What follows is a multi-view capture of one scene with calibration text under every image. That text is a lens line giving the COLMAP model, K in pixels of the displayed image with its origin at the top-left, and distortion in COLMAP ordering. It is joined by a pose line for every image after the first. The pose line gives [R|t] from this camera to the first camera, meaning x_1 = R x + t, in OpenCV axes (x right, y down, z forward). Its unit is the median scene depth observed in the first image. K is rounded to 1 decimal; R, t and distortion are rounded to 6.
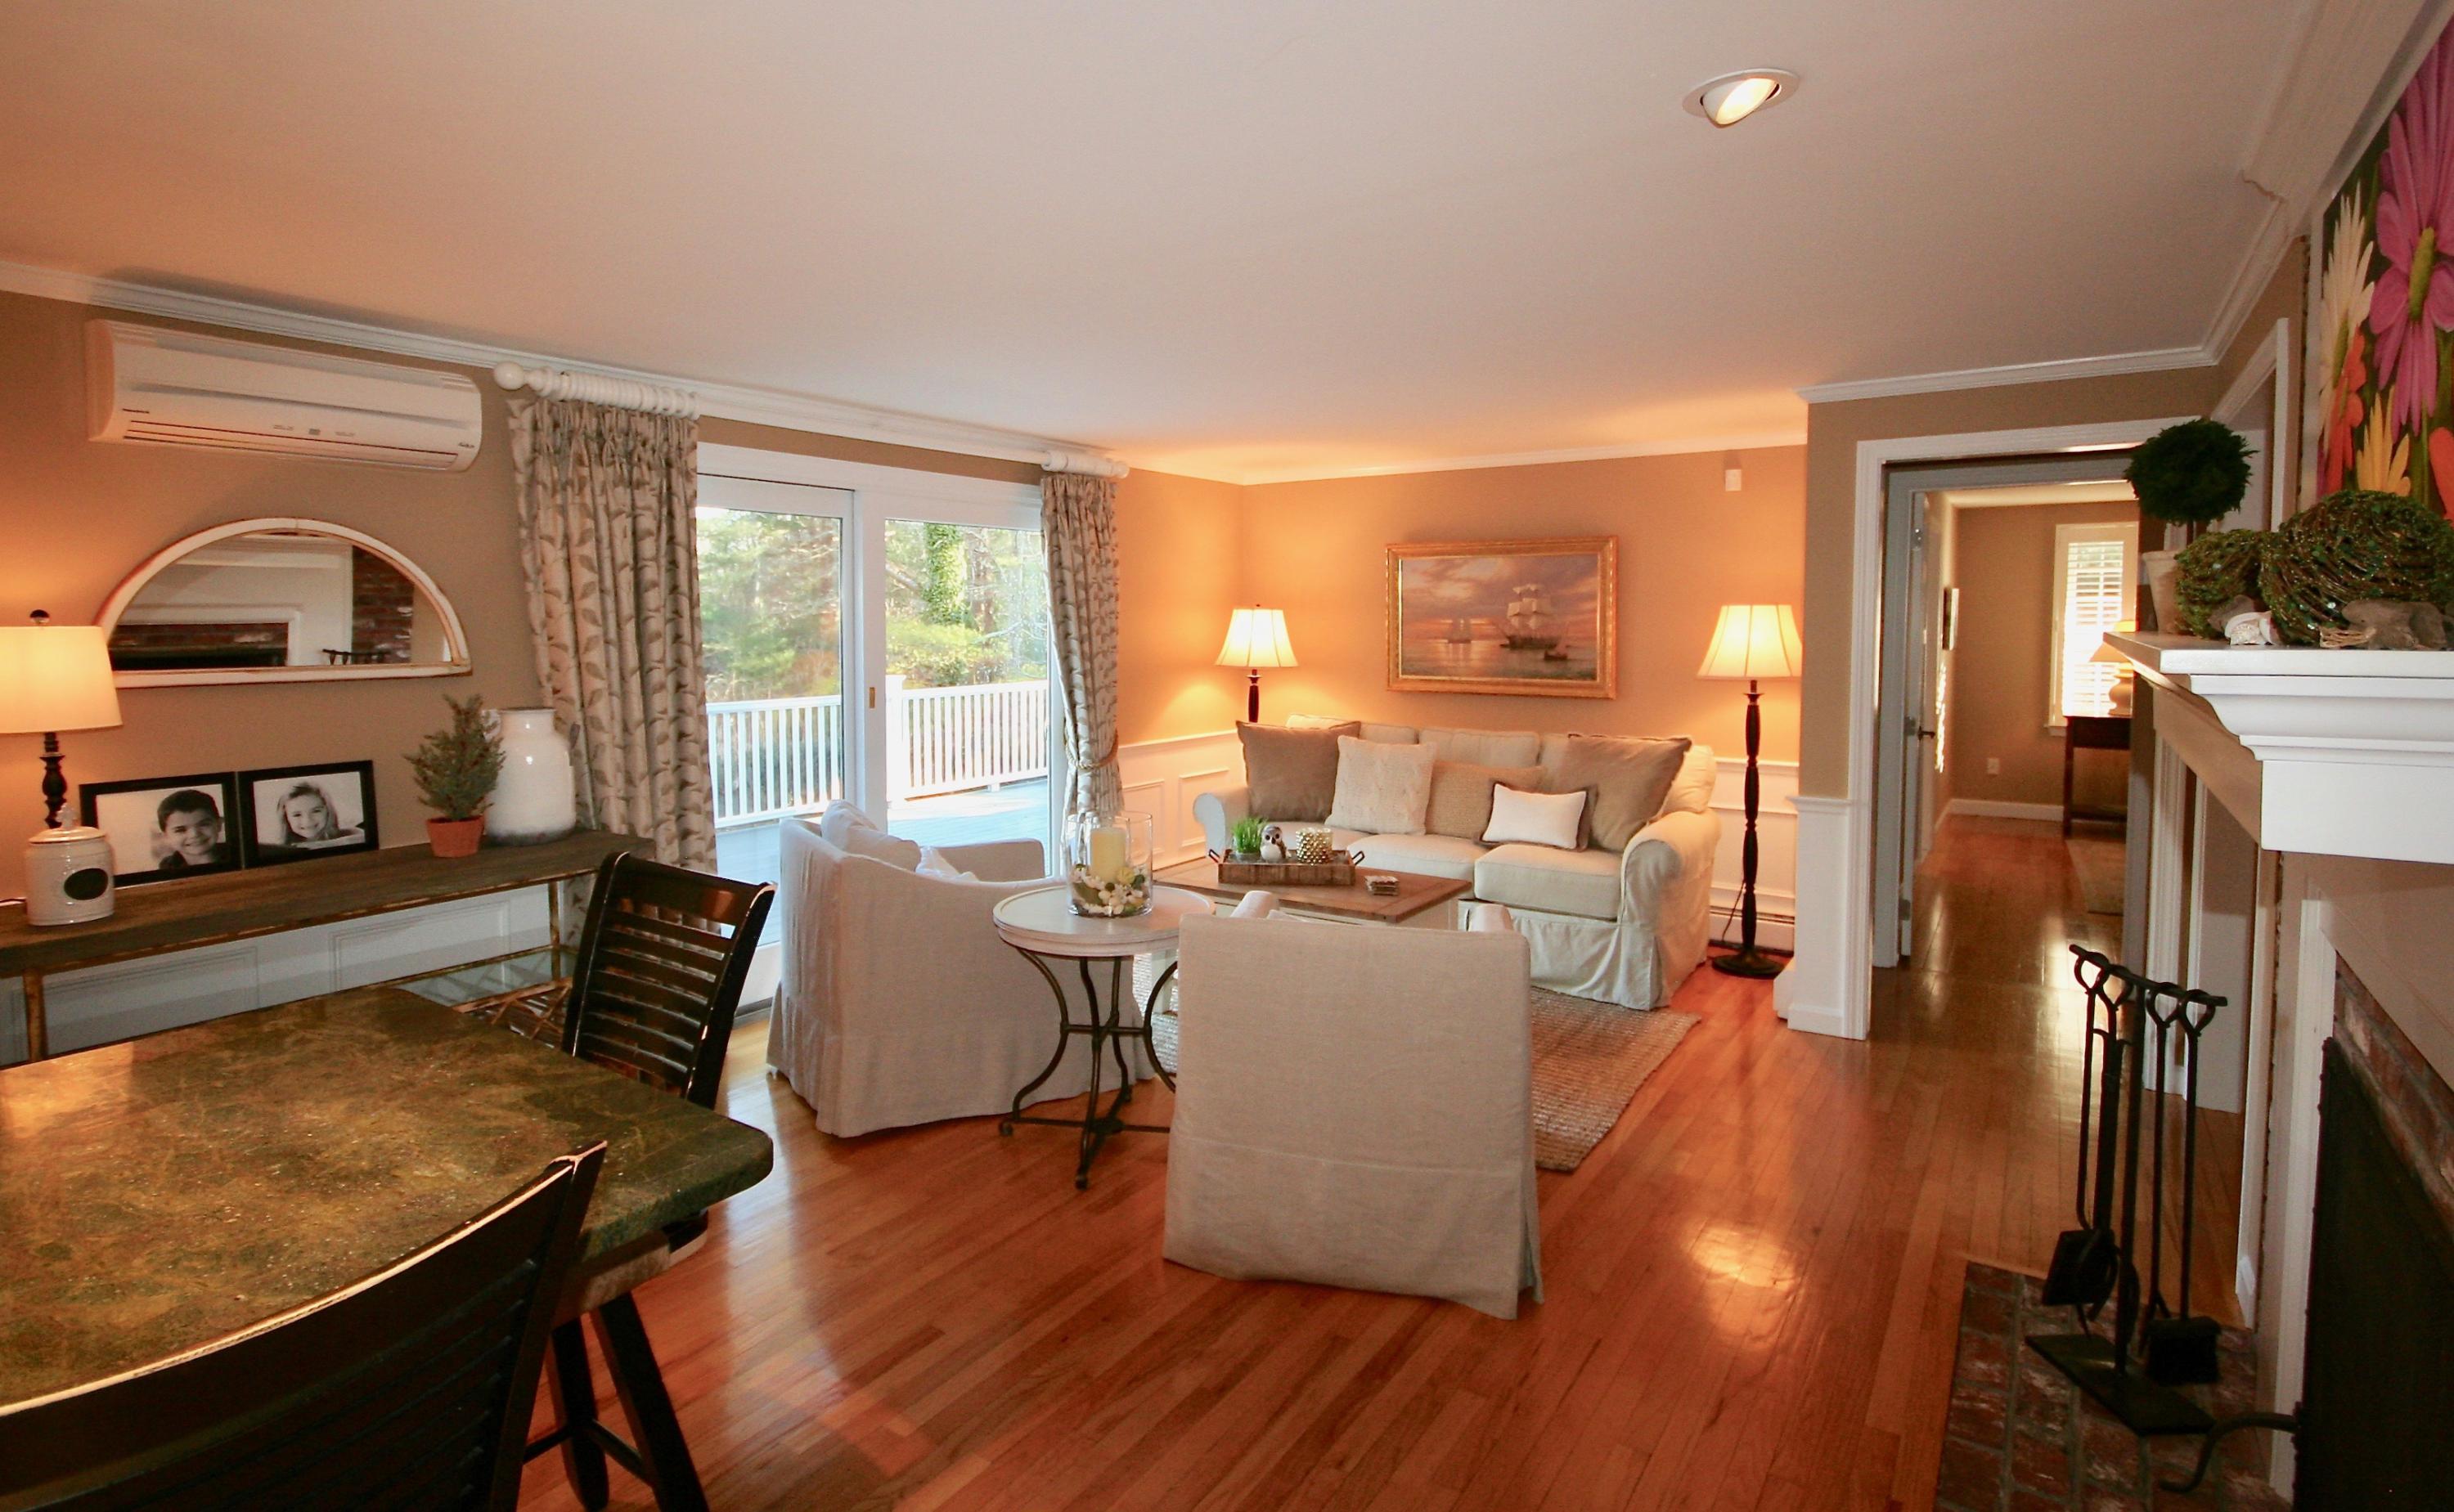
lens RADIAL K [[1235.4, 0, 1181.2], [0, 1235.4, 676.1], [0, 0, 1]] dist [-0.004636, 0.011817]
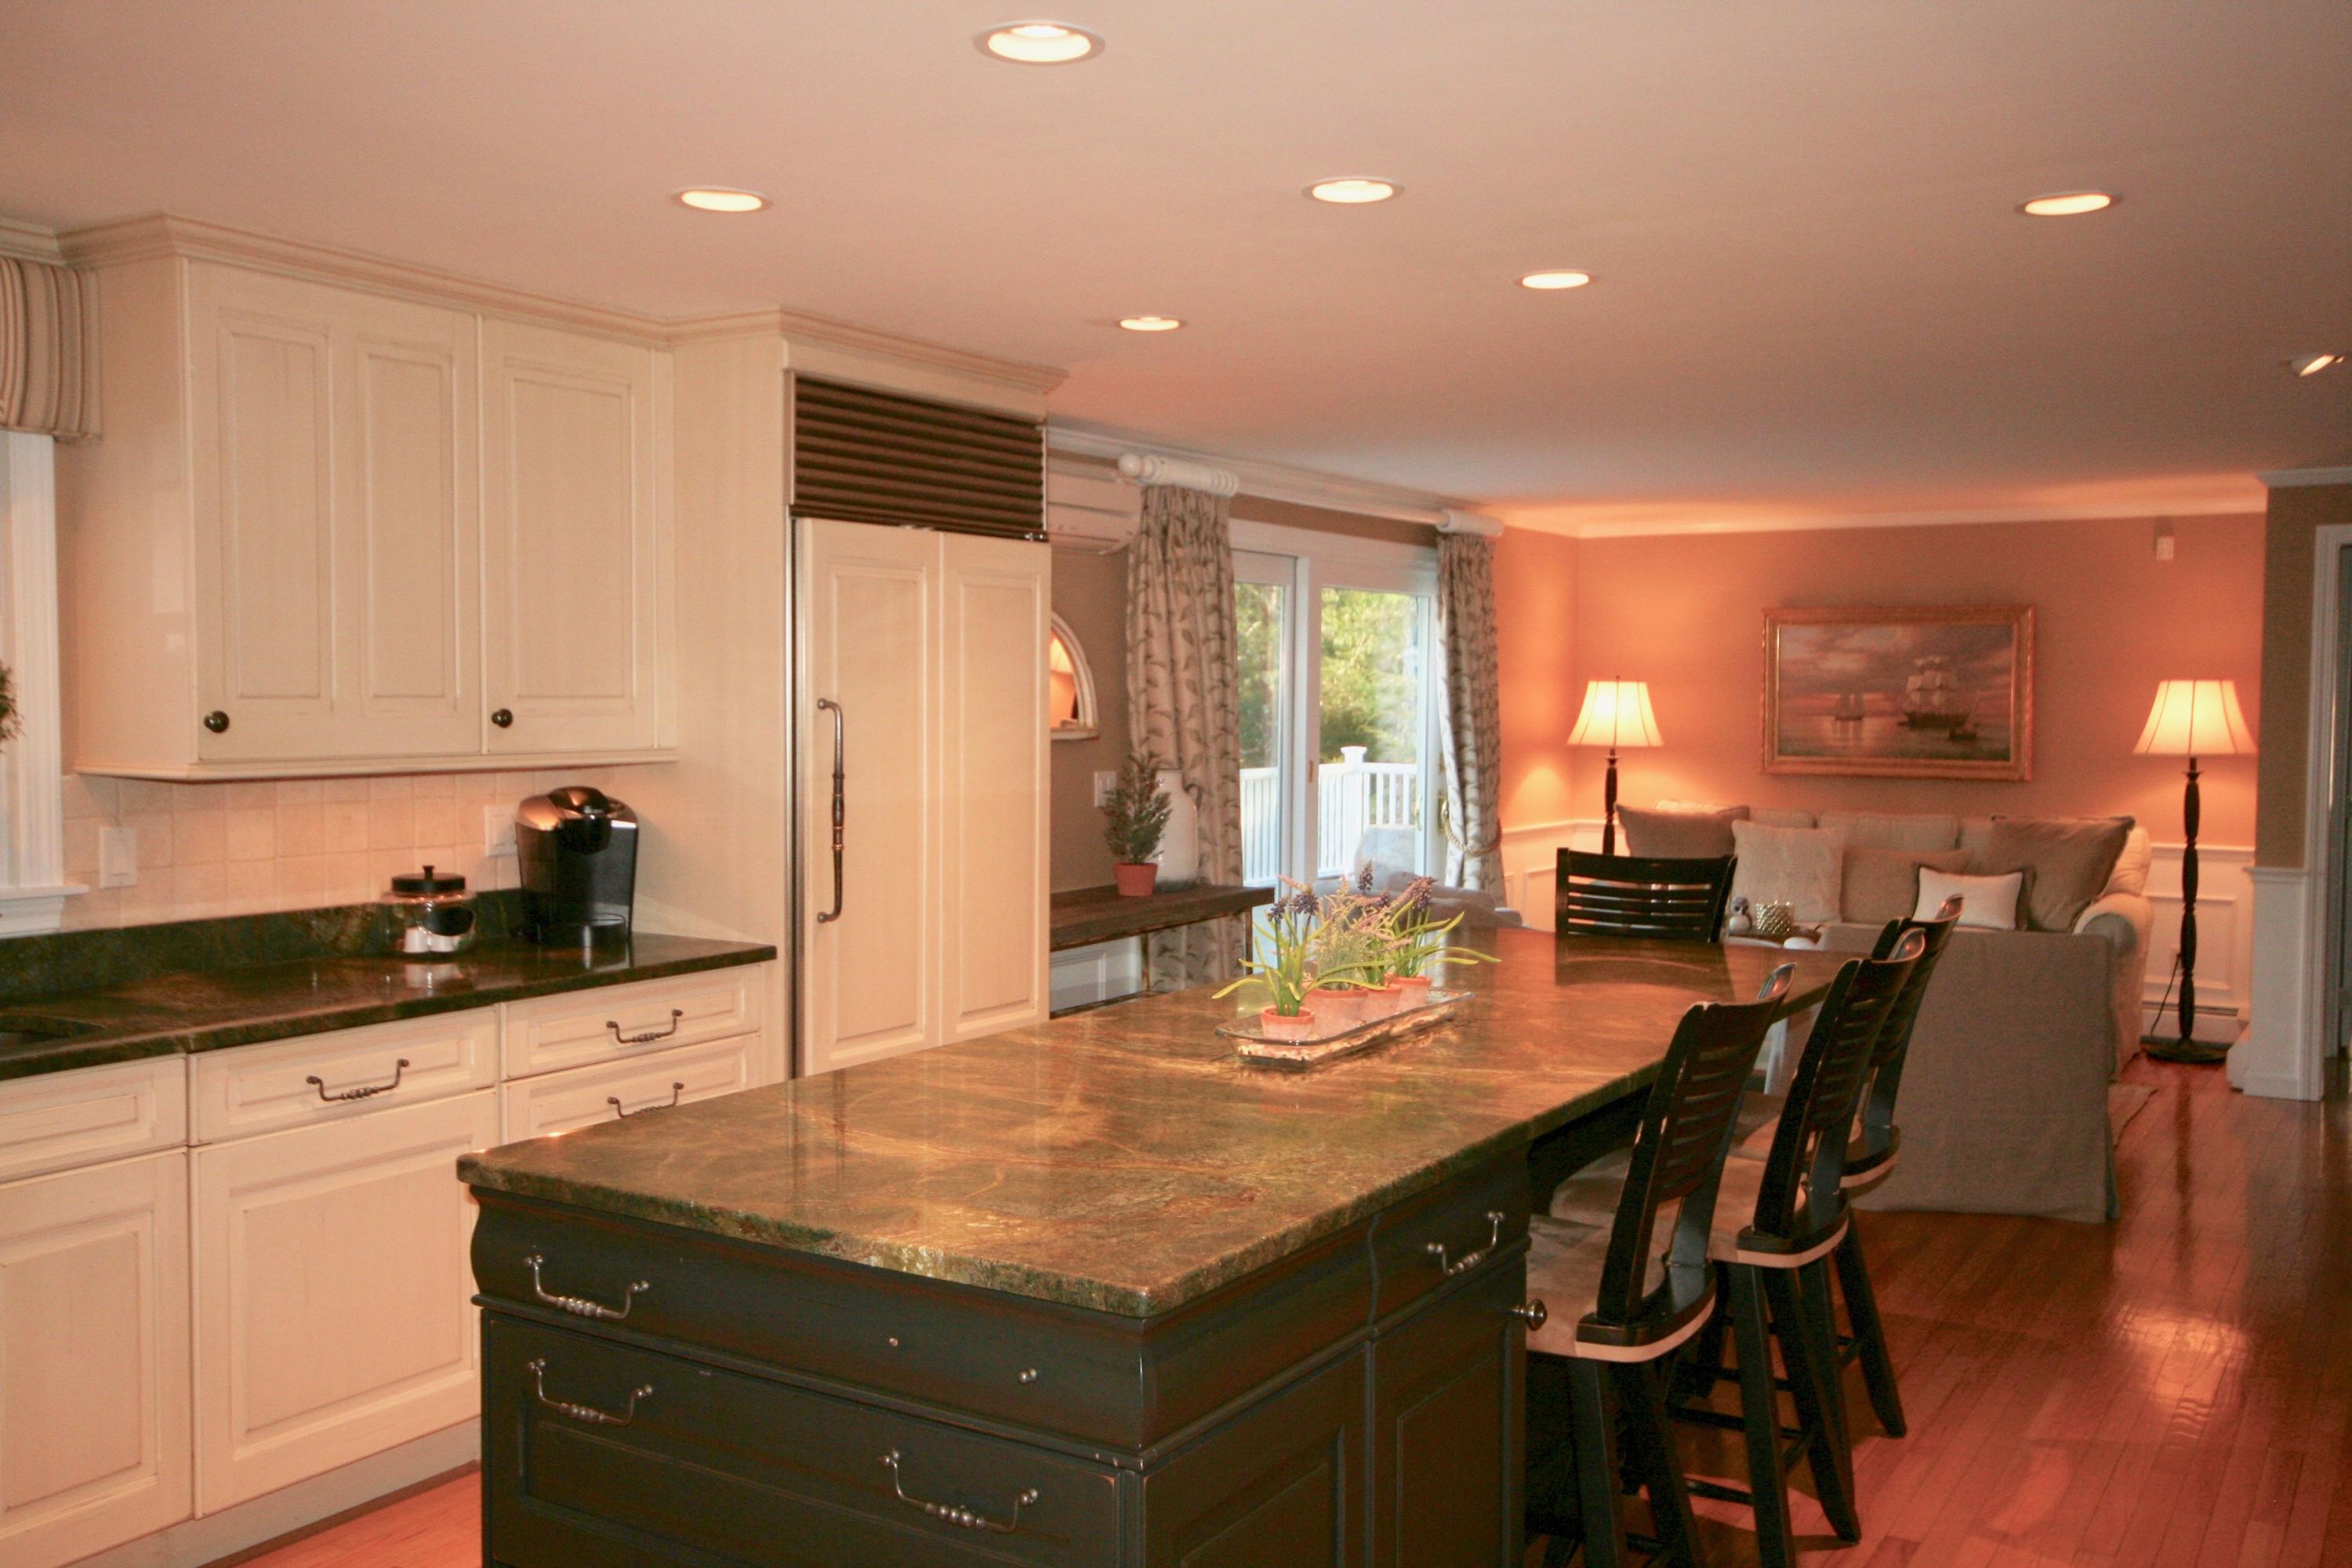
lens RADIAL K [[2031.1, 0, 1176.0], [0, 2031.1, 784.0], [0, 0, 1]] dist [0.015912, 0.018438]
pose [[0.998833, 0.003632, 0.048163, -0.382567], [-0.003535, 0.999992, -0.002102, 0.027647], [-0.048170, 0.001929, 0.998837, -0.522726]]
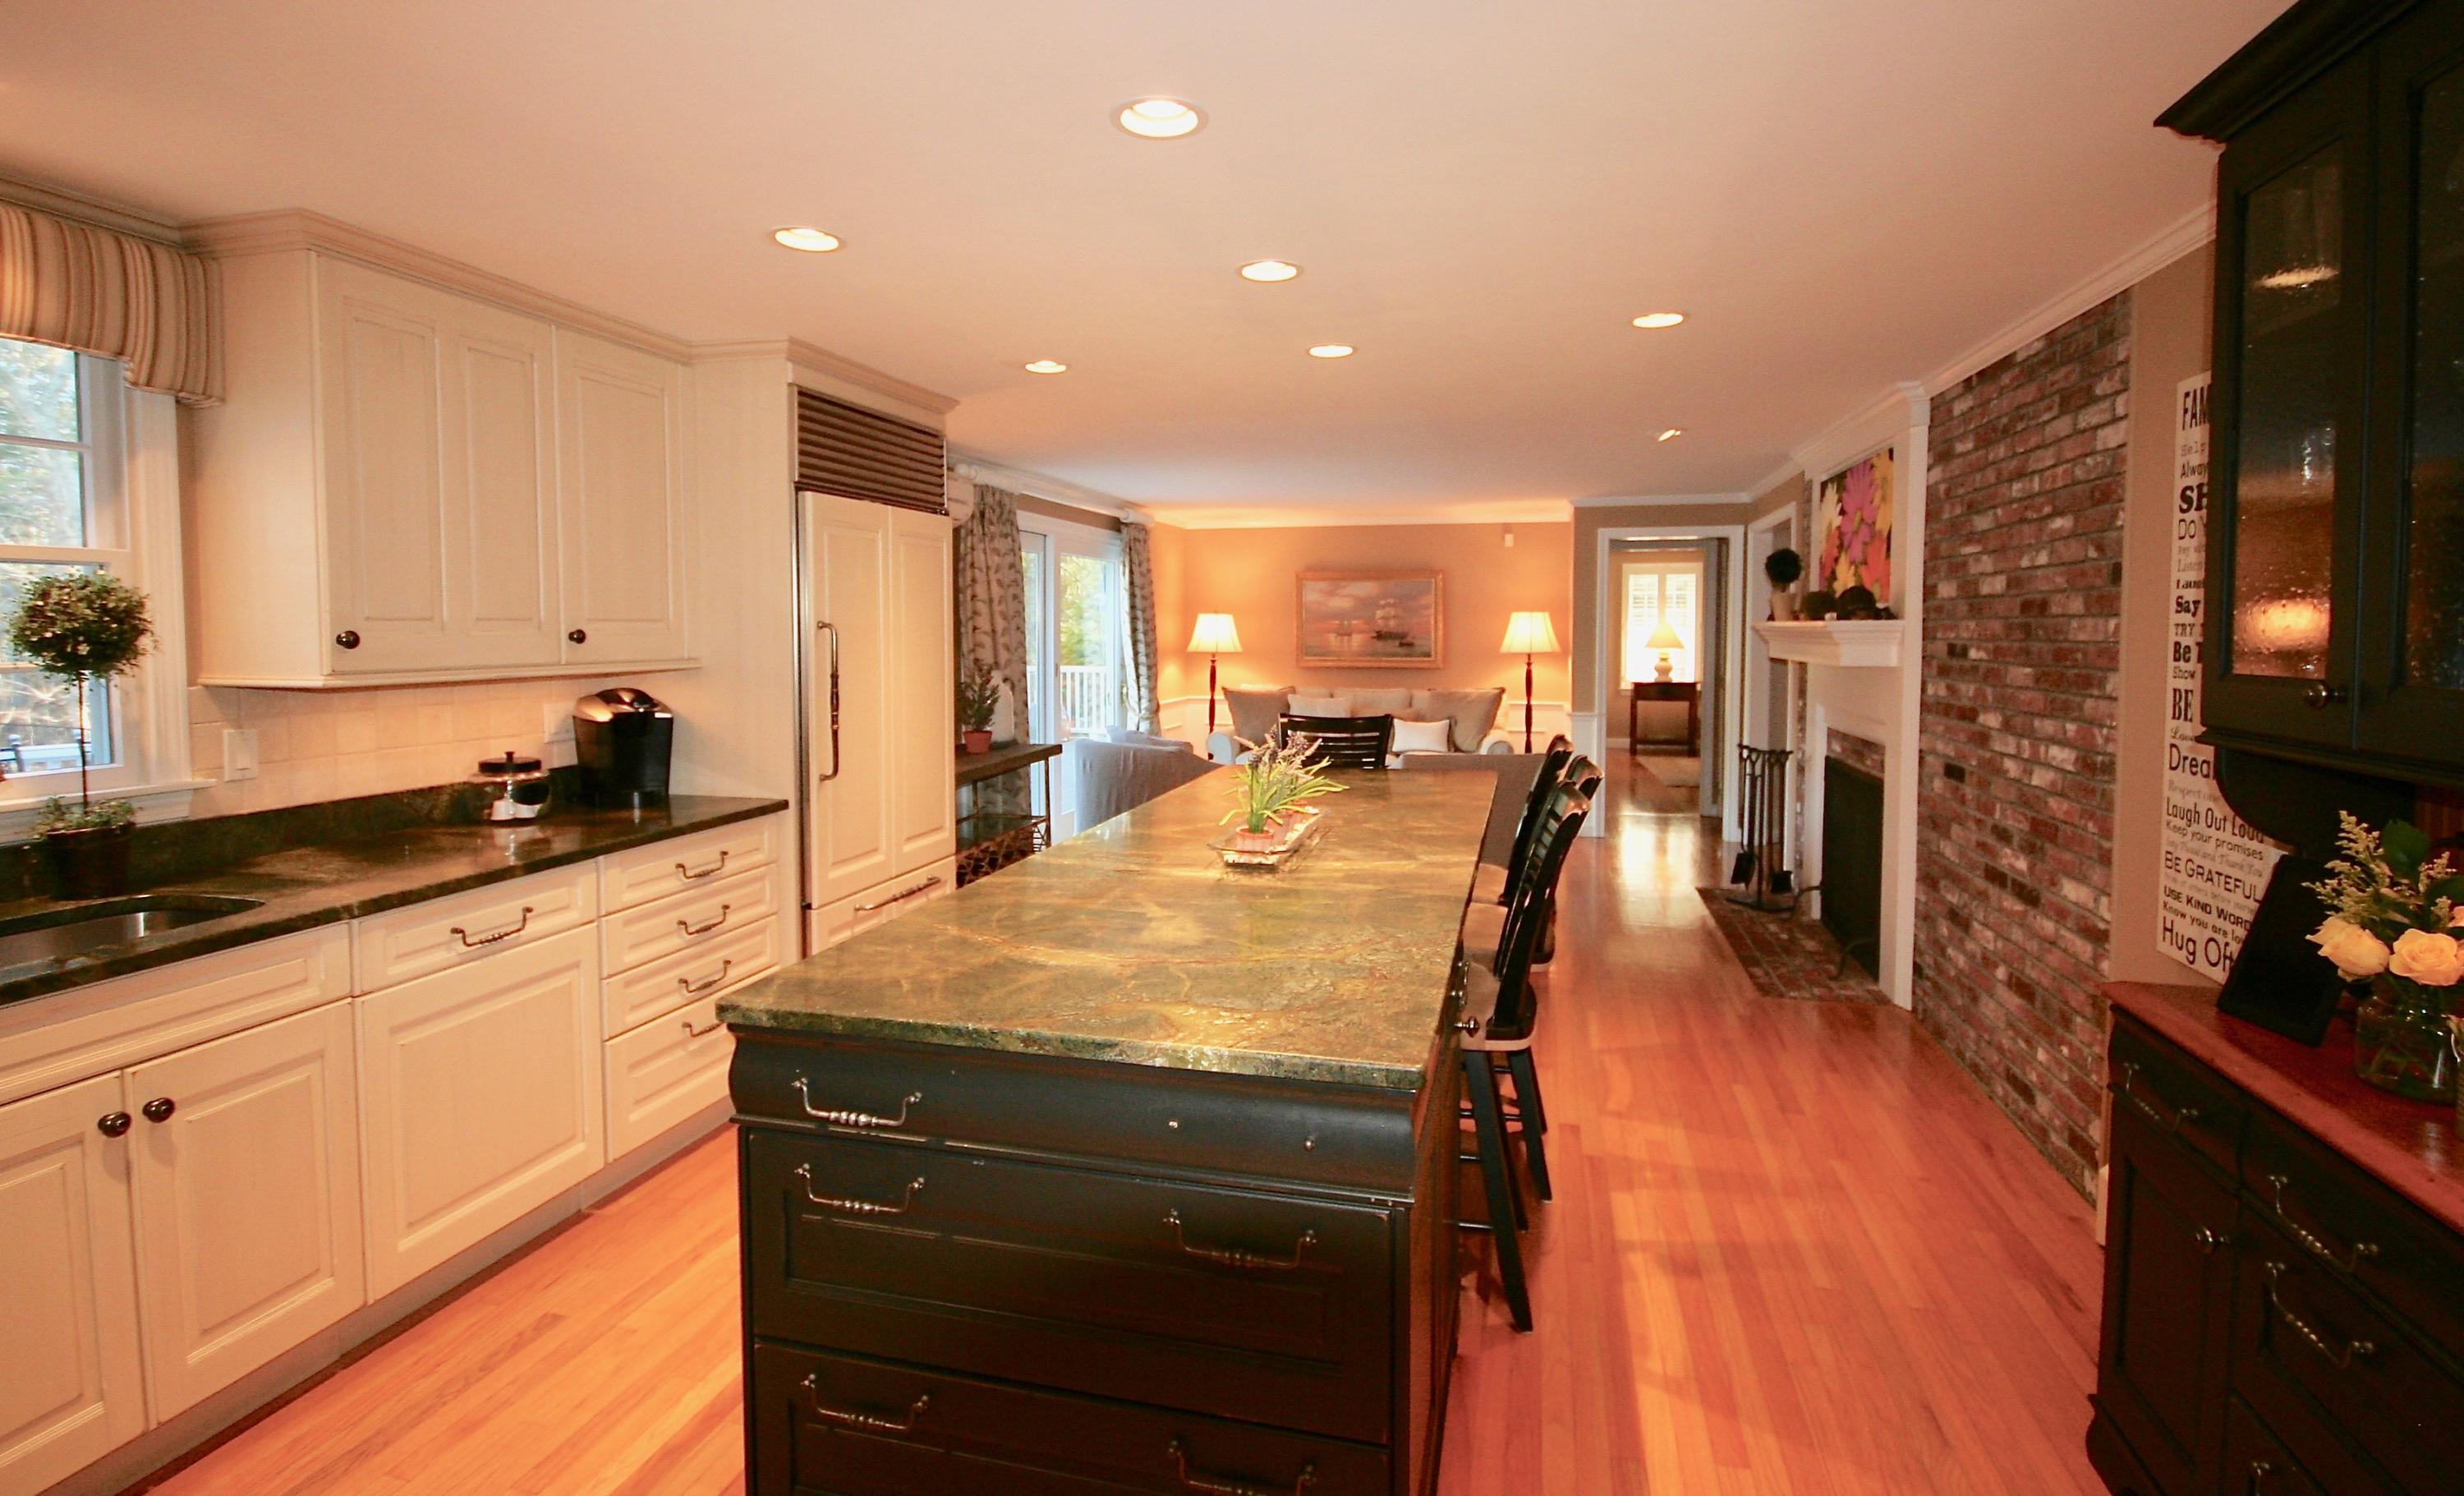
lens RADIAL K [[1171.8, 0, 1235.1], [0, 1171.8, 680.0], [0, 0, 1]] dist [0.000254, -0.000010]
pose [[0.935831, -0.016217, 0.352077, -0.494229], [0.016567, 0.999861, 0.002020, 0.027766], [-0.352061, 0.003942, 0.935969, -0.403626]]
